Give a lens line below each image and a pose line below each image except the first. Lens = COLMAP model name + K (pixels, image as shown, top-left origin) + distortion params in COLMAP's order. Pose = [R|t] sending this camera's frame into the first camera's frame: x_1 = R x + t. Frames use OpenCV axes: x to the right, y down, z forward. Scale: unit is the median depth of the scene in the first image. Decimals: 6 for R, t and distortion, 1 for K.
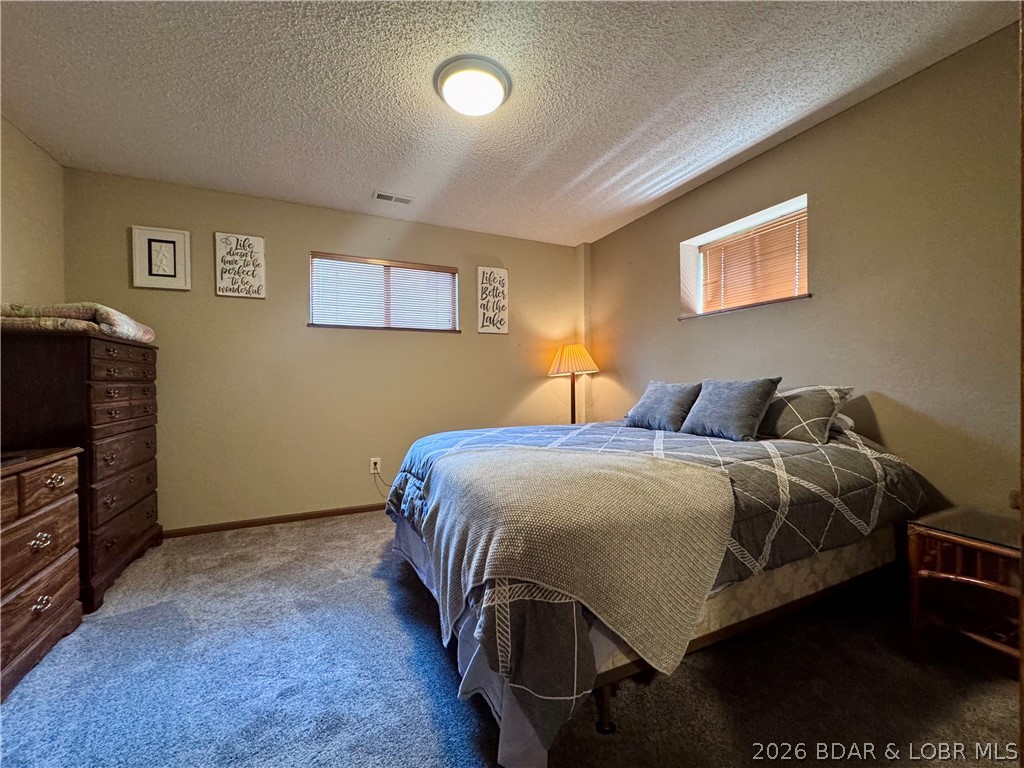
lens RADIAL K [[412.5, 0, 511.8], [0, 412.5, 384.1], [0, 0, 1]] dist [0.001175, -0.000864]
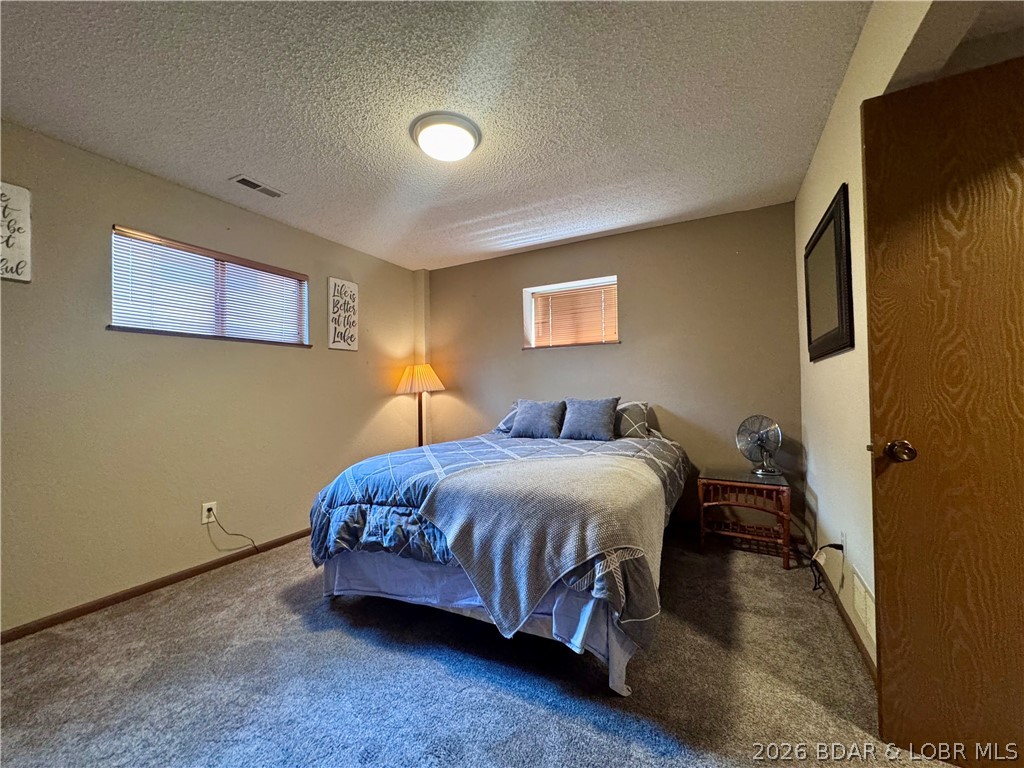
lens RADIAL K [[412.5, 0, 512.7], [0, 412.5, 383.6], [0, 0, 1]] dist [0.001175, -0.000864]
pose [[0.793297, 0.004263, 0.608820, -0.353006], [0.013400, 0.999611, -0.024459, -0.019902], [-0.608688, 0.027562, 0.792931, 0.023930]]
